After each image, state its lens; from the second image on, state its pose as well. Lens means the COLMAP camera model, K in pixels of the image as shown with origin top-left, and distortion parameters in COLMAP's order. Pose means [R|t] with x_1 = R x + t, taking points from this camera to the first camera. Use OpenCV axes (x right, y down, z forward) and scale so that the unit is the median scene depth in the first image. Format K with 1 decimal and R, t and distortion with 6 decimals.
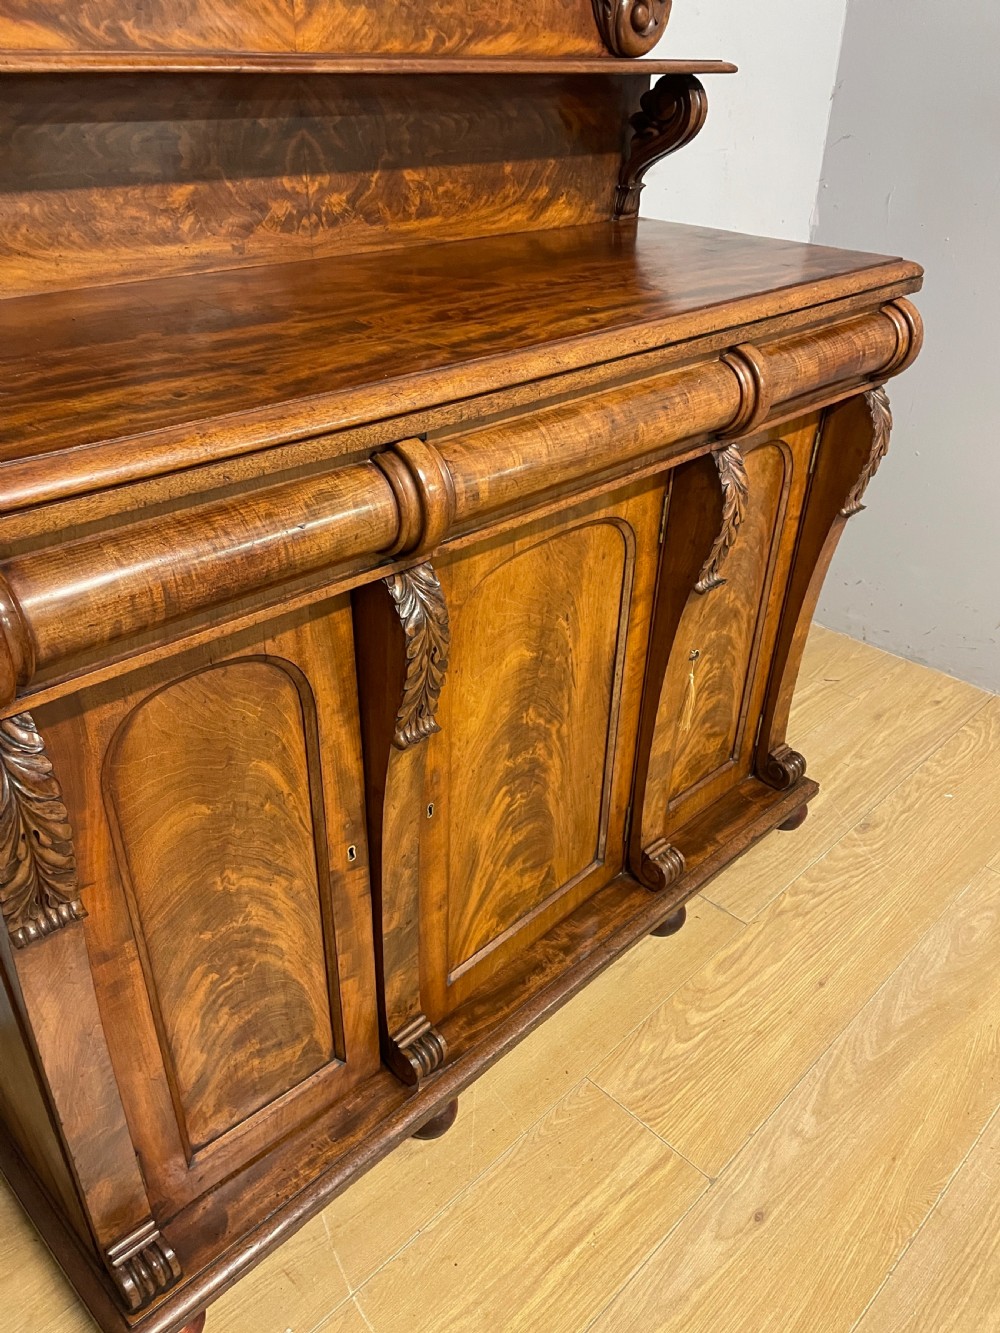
lens RADIAL K [[994.3, 0, 503.0], [0, 994.3, 673.6], [0, 0, 1]] dist [0.096815, -0.120495]
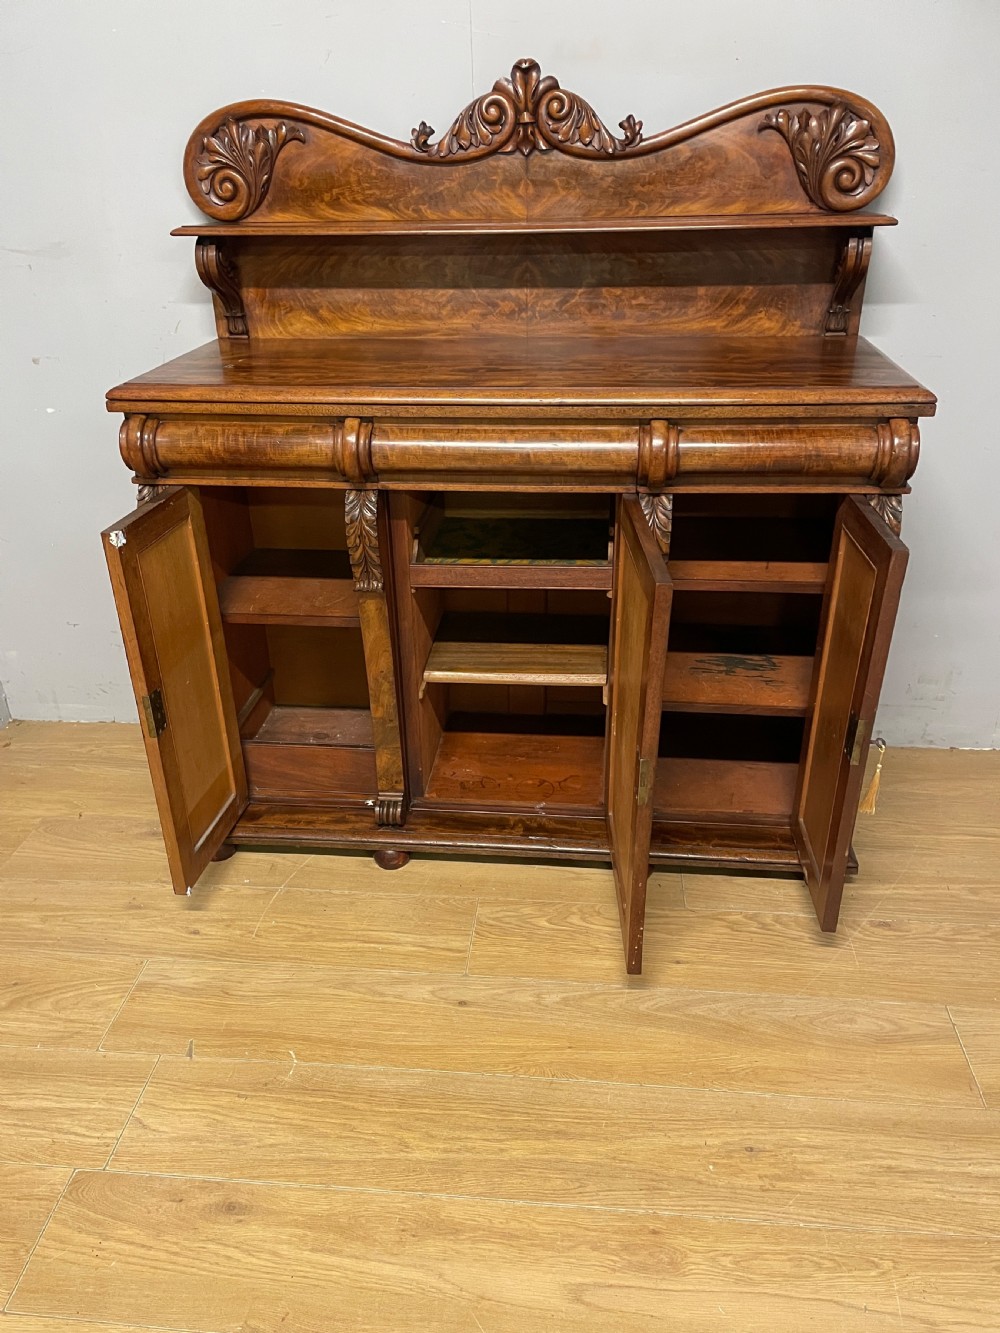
lens RADIAL K [[980.6, 0, 495.1], [0, 980.6, 672.6], [0, 0, 1]] dist [0.078955, -0.090207]
pose [[0.629924, 0.329434, -0.703327, 1.107898], [-0.379719, 0.920604, 0.091116, -0.038403], [0.677502, 0.209671, 0.705003, -0.050462]]
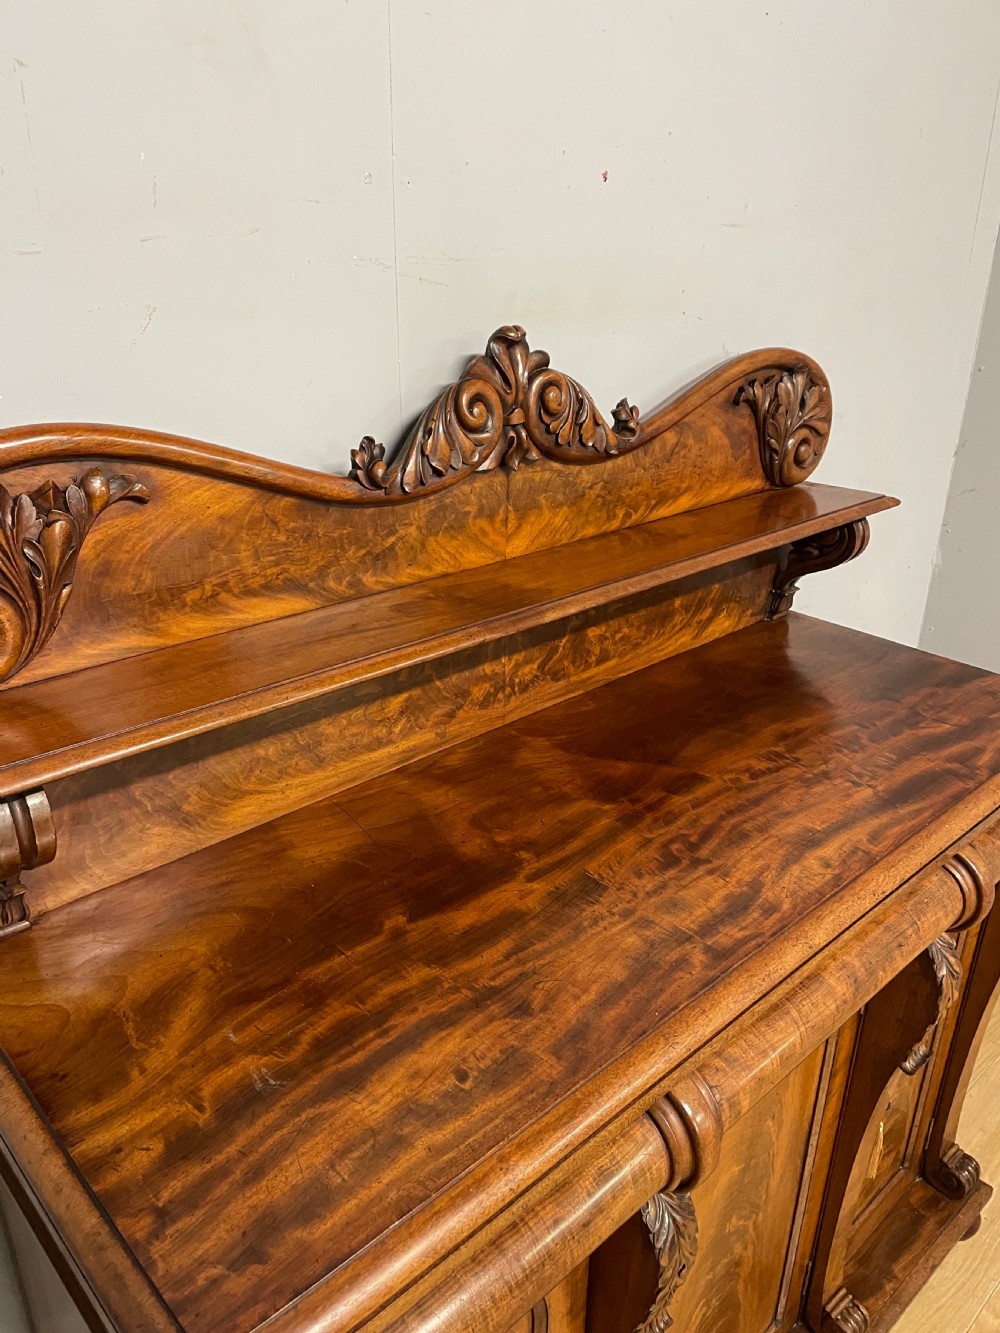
lens RADIAL K [[997.2, 0, 495.2], [0, 997.2, 671.1], [0, 0, 1]] dist [0.096930, -0.119834]
pose [[0.999185, 0.009845, -0.039152, -0.161616], [-0.015199, 0.990190, -0.138897, -0.331604], [0.037400, 0.139379, 0.989533, -0.002913]]
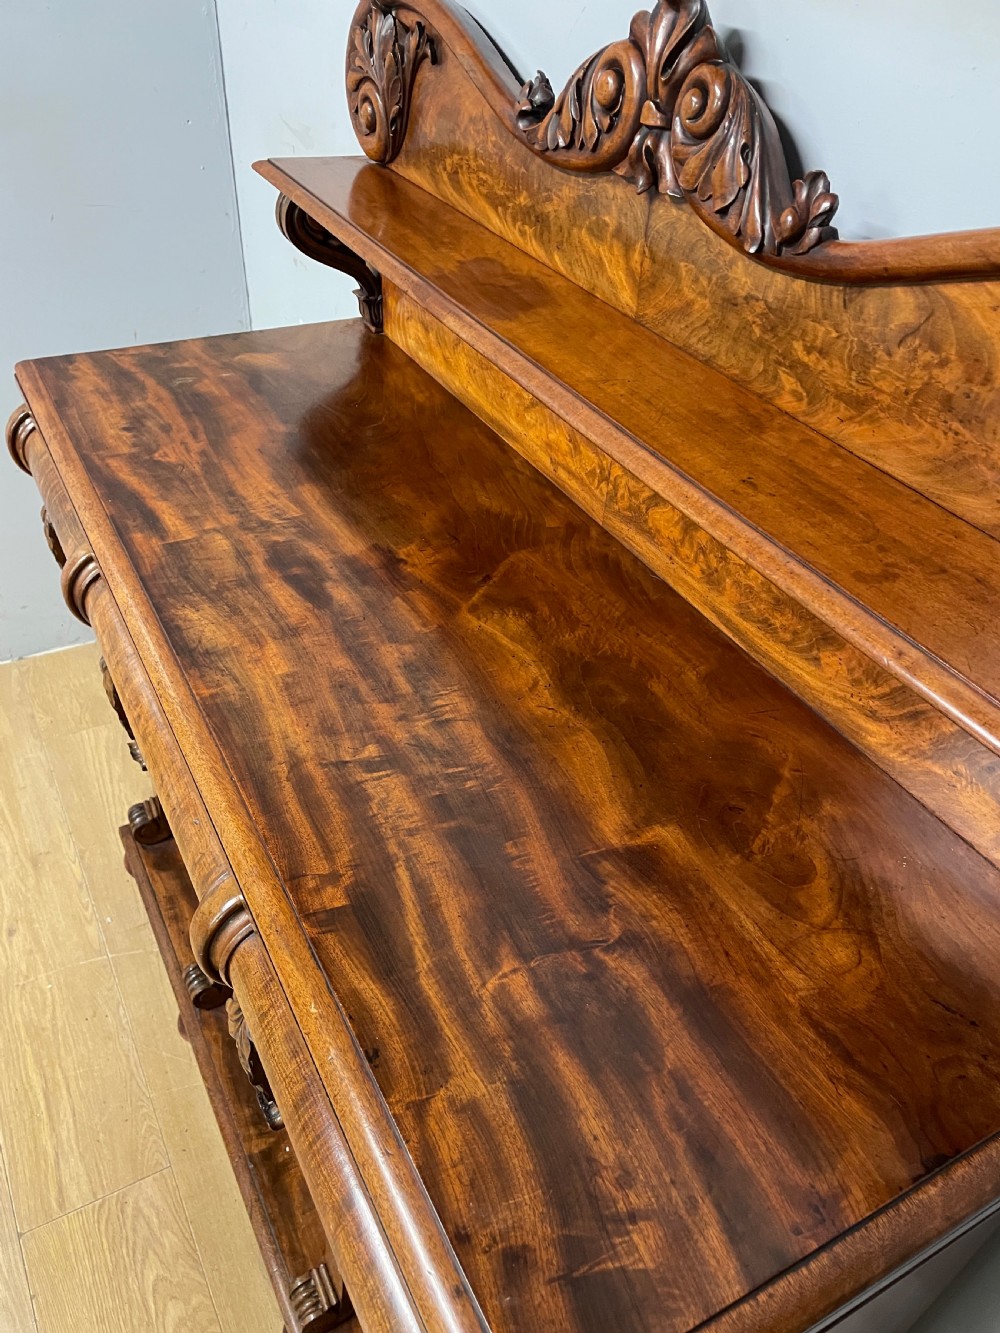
lens RADIAL K [[1001.8, 0, 497.3], [0, 1001.8, 672.5], [0, 0, 1]] dist [0.098666, -0.125765]
pose [[-0.278012, 0.579057, -0.766422, 0.573758], [-0.553549, 0.555496, 0.620490, -0.838864], [0.785043, 0.596756, 0.166101, 0.882517]]
